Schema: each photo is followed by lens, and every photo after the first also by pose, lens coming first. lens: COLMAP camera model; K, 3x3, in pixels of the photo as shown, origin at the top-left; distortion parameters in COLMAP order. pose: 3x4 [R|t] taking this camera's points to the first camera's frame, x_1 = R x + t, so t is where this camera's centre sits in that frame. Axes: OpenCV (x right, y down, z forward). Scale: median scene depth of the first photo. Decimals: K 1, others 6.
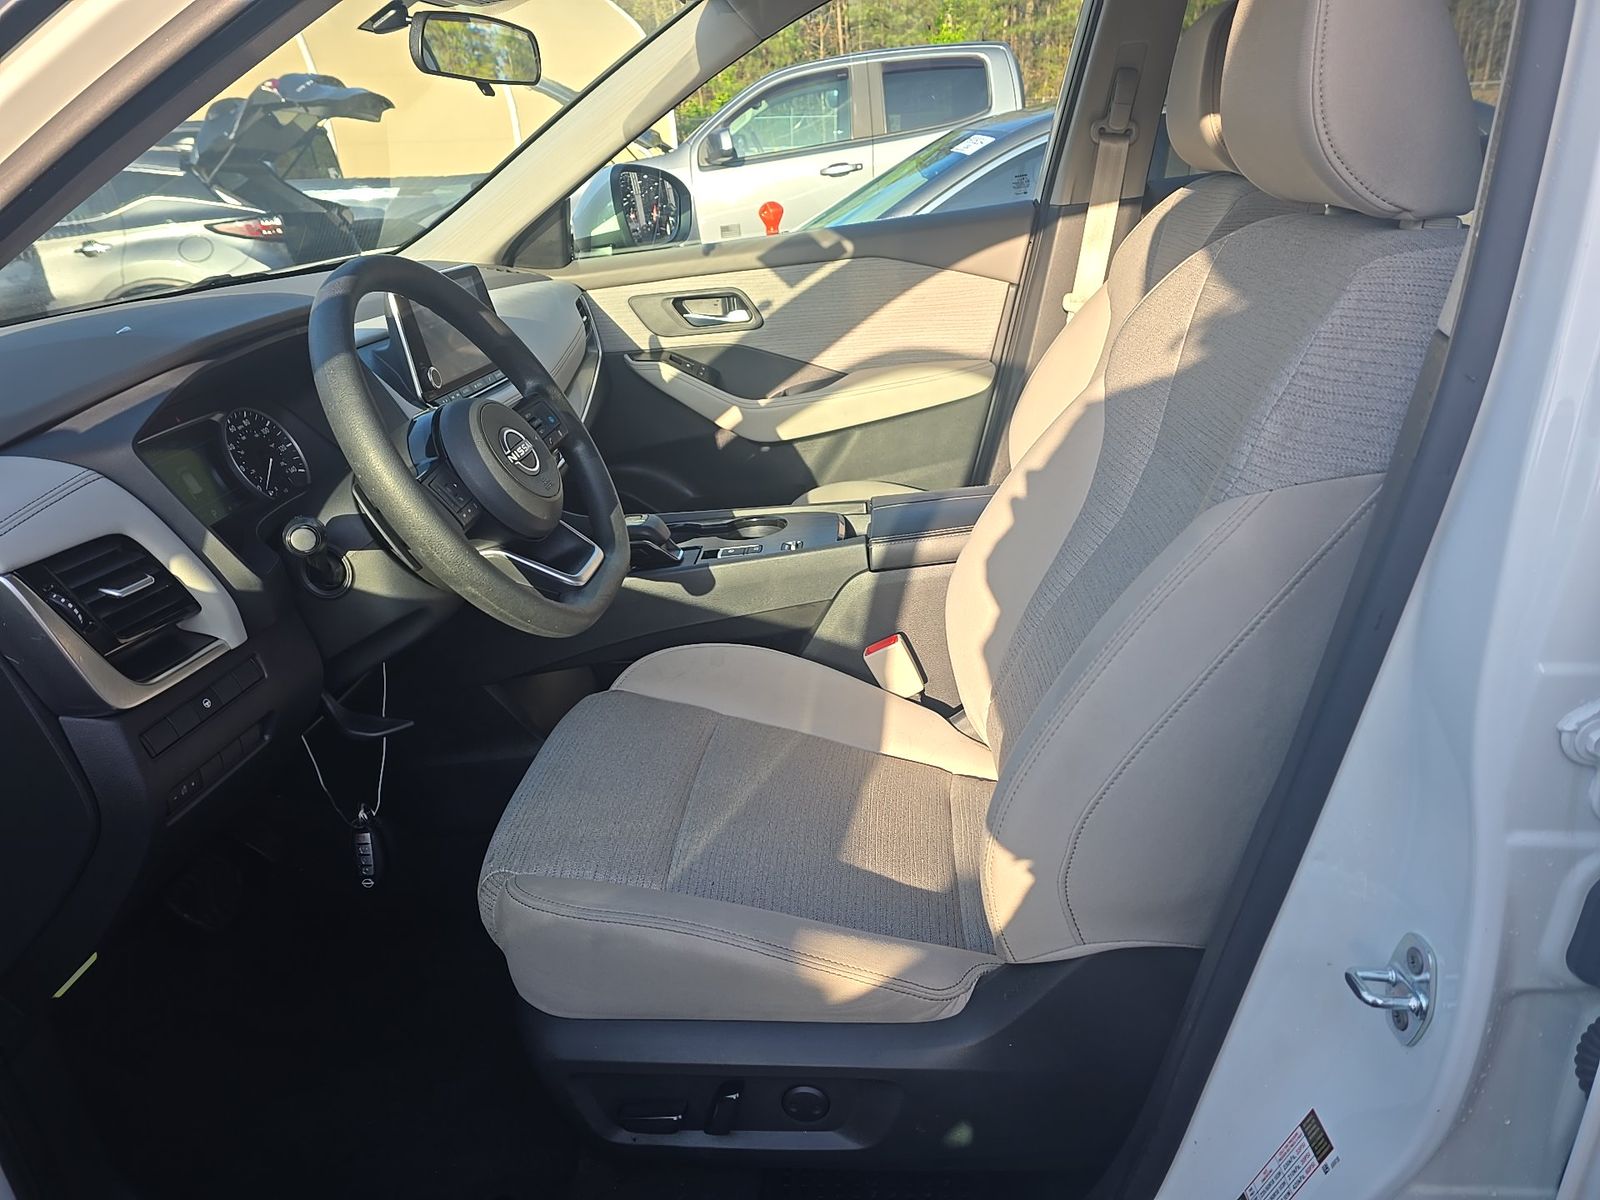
lens RADIAL K [[1054.6, 0, 800.0], [0, 1054.6, 600.0], [0, 0, 1]] dist [0.065771, -0.073574]
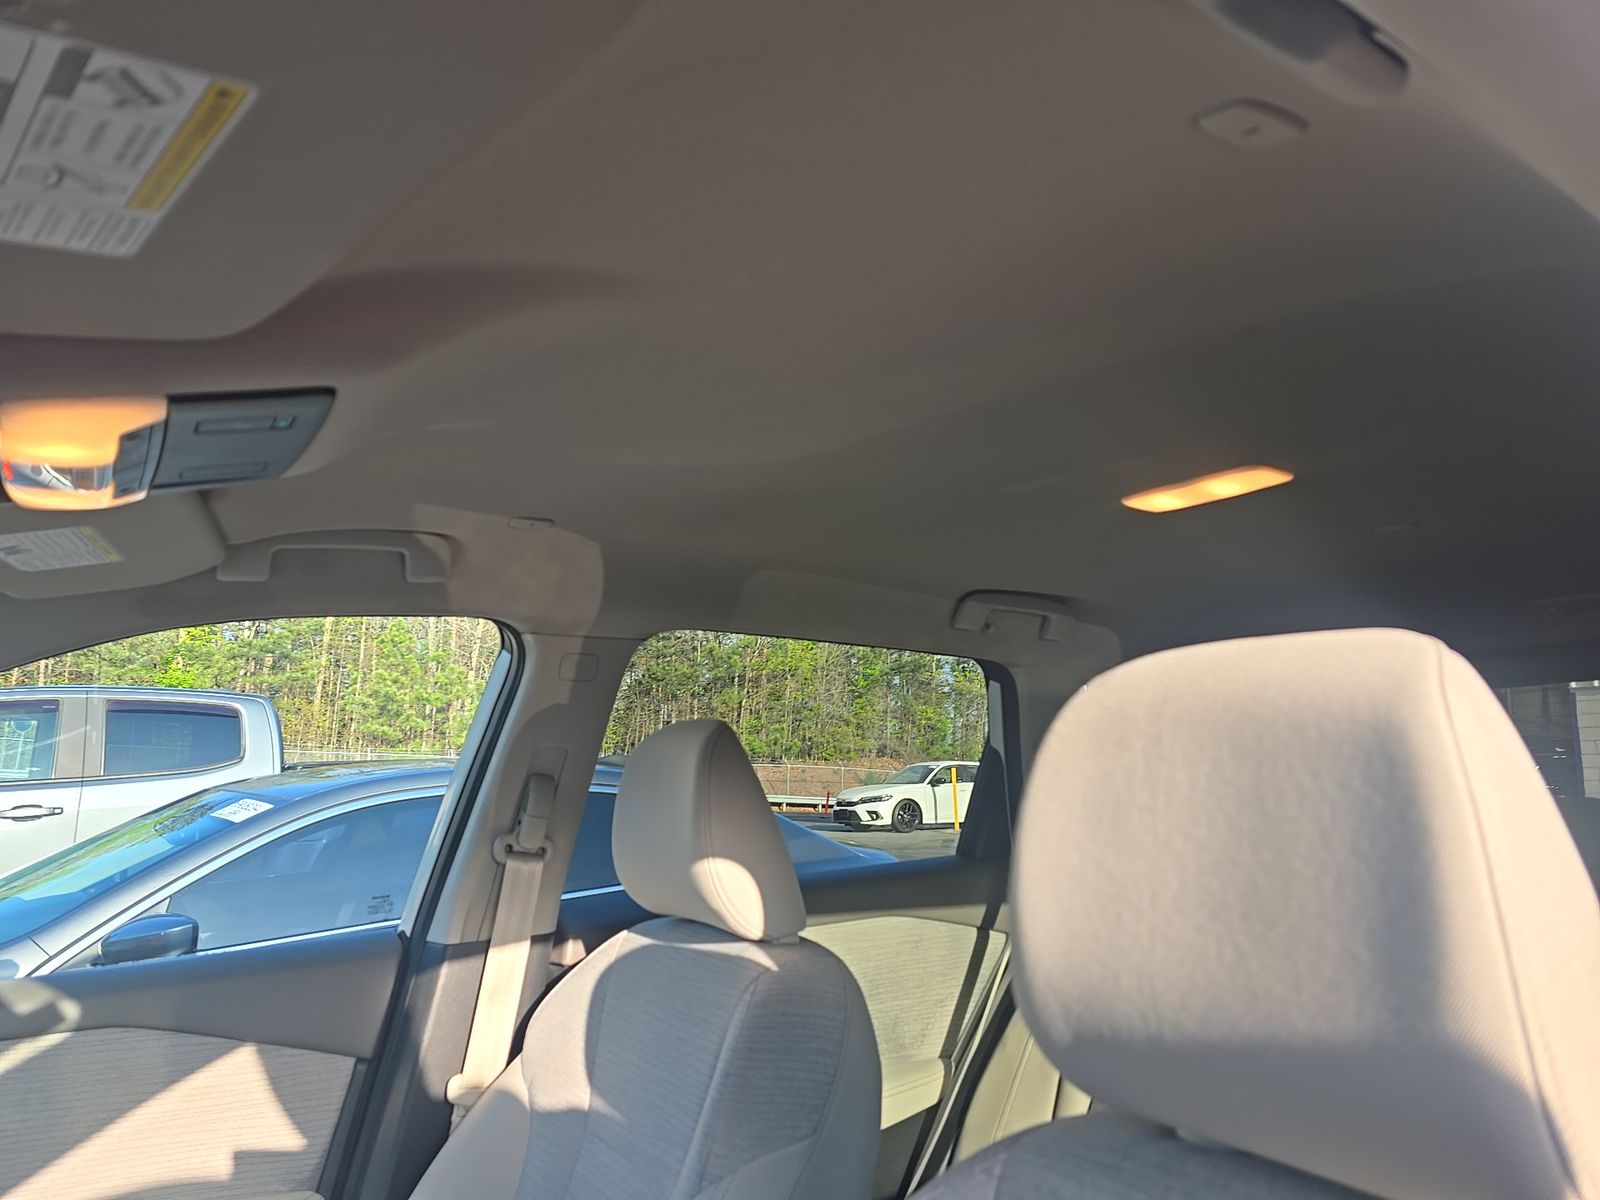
lens RADIAL K [[1054.6, 0, 800.0], [0, 1054.6, 600.0], [0, 0, 1]] dist [0.065771, -0.073574]
pose [[0.788676, 0.173404, 0.589849, -0.022130], [0.180948, 0.851440, -0.492248, -0.165421], [-0.587578, 0.494956, 0.640133, 0.286529]]
